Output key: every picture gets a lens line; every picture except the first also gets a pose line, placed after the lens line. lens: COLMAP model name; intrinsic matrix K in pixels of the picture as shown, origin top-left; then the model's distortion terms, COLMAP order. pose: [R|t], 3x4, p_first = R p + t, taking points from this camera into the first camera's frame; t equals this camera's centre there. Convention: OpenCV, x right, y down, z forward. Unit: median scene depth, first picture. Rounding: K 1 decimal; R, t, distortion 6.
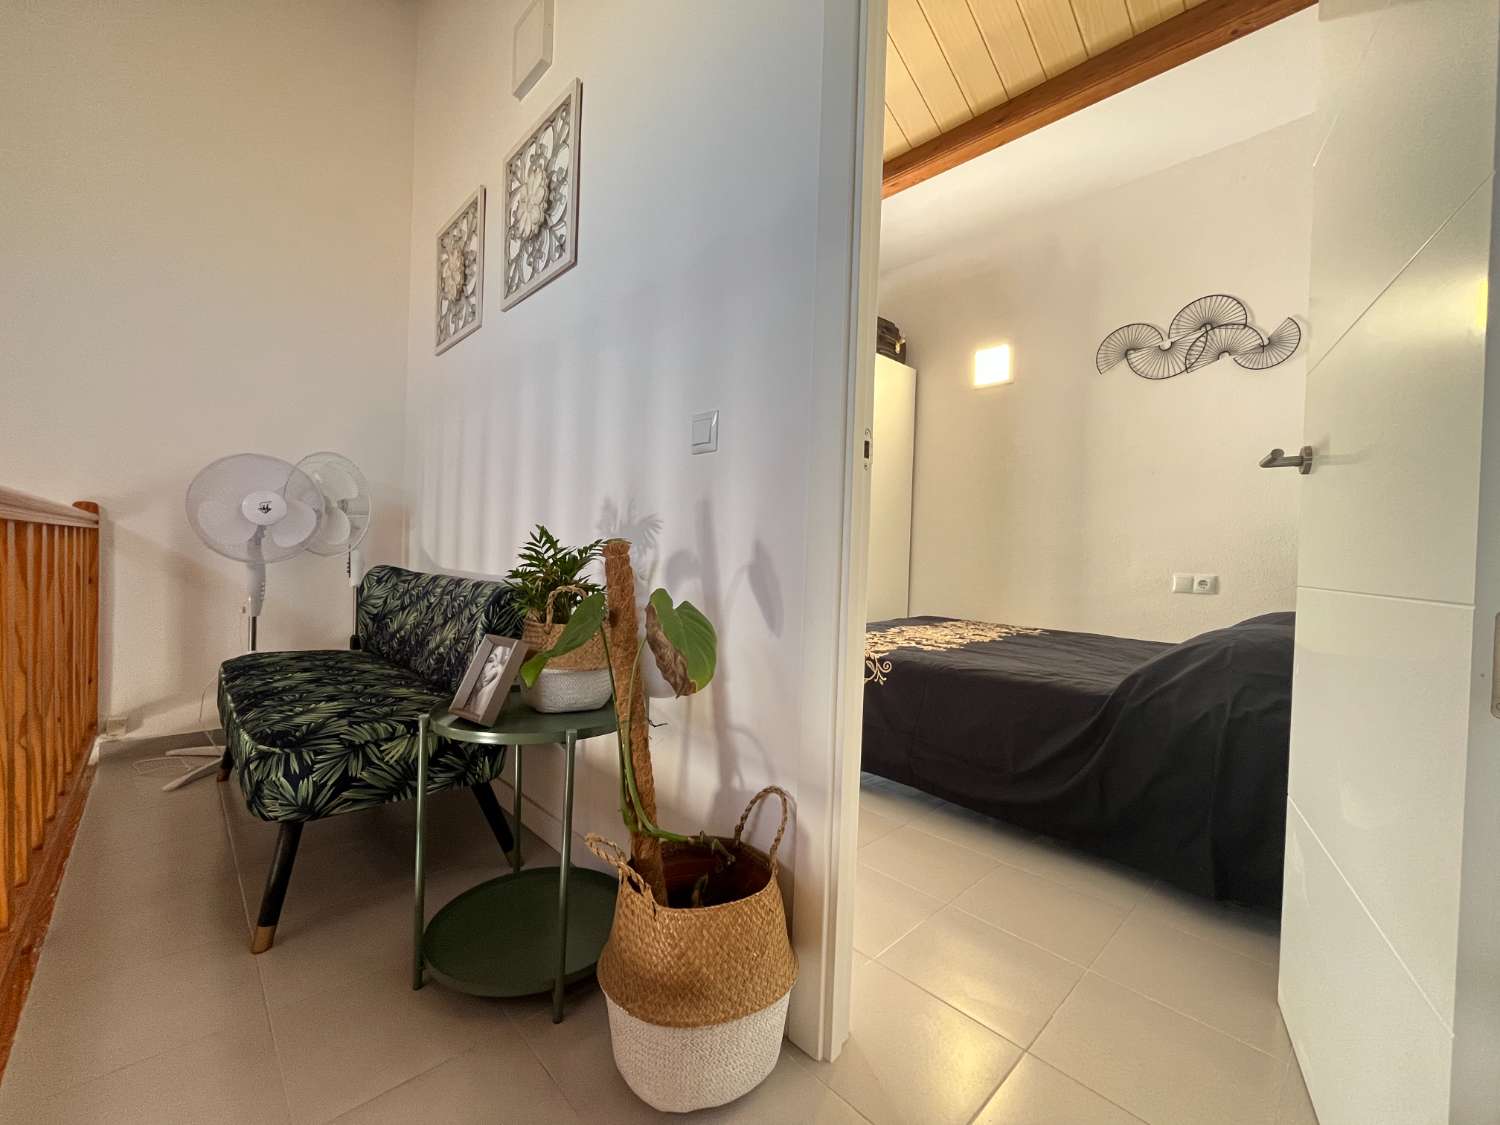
lens RADIAL K [[609.2, 0, 754.4], [0, 609.2, 564.9], [0, 0, 1]] dist [0.001865, -0.000508]
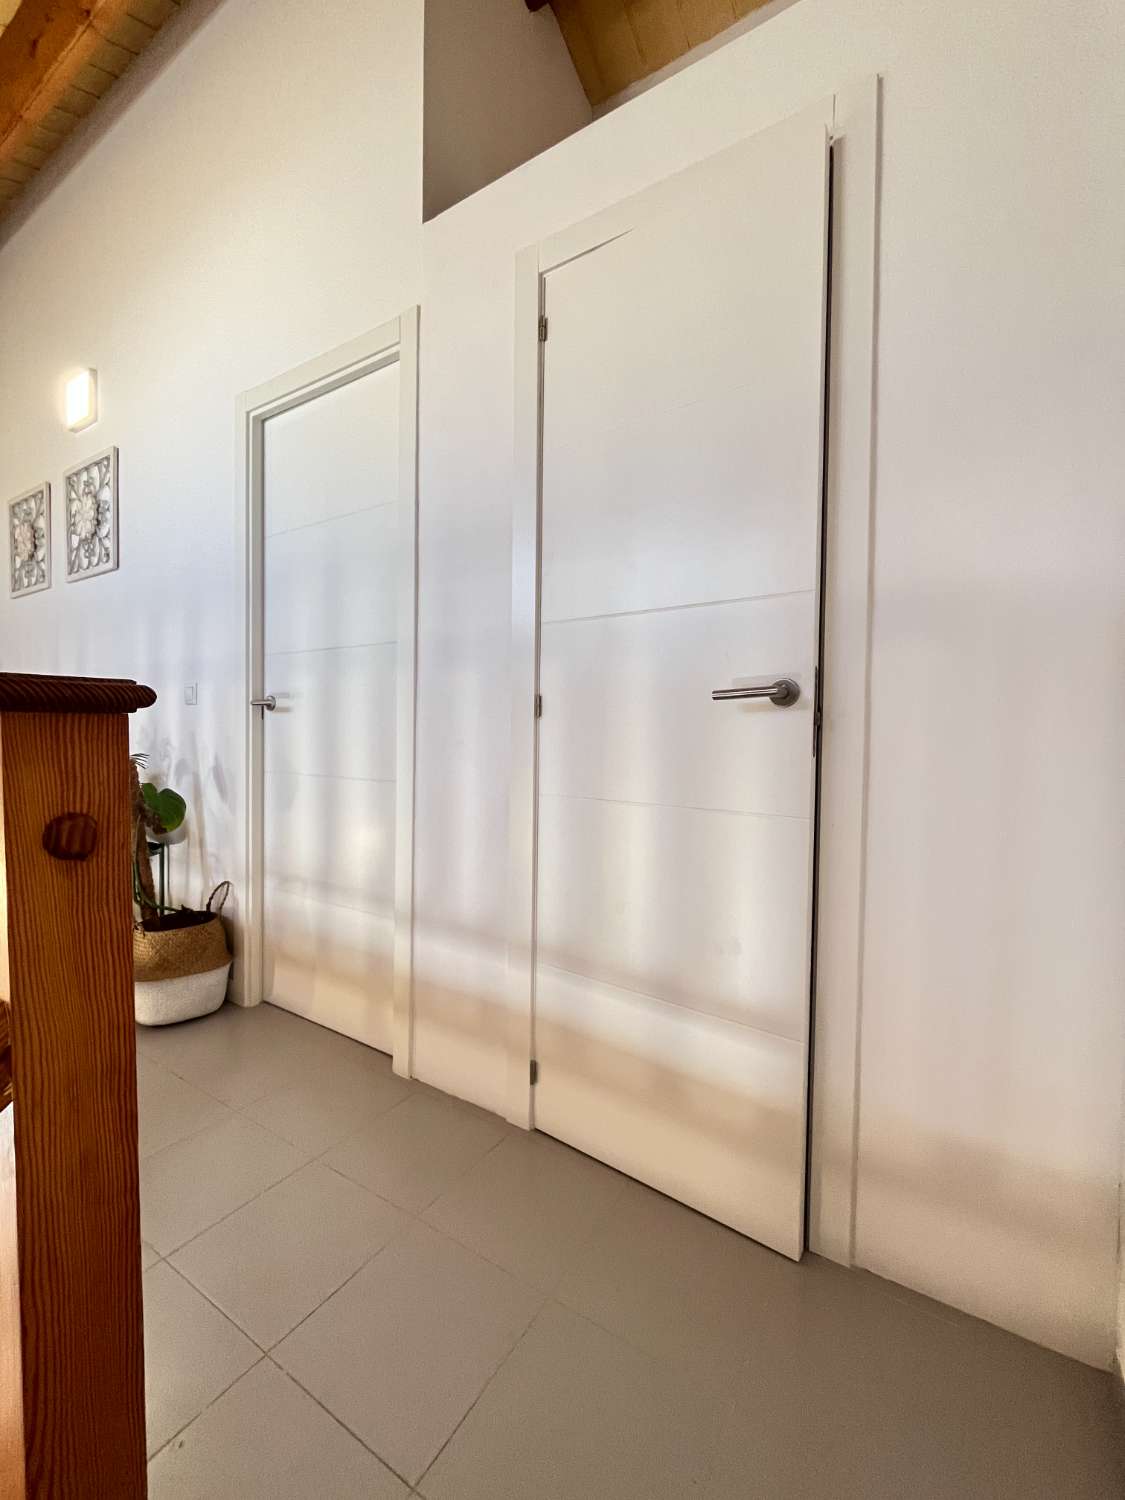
lens RADIAL K [[609.2, 0, 557.3], [0, 609.2, 750.8], [0, 0, 1]] dist [0.001865, -0.000508]
pose [[0.971197, -0.030482, 0.236320, 0.359222], [0.026937, 0.999471, 0.018216, -0.035244], [-0.236750, -0.011326, 0.971505, -0.668792]]
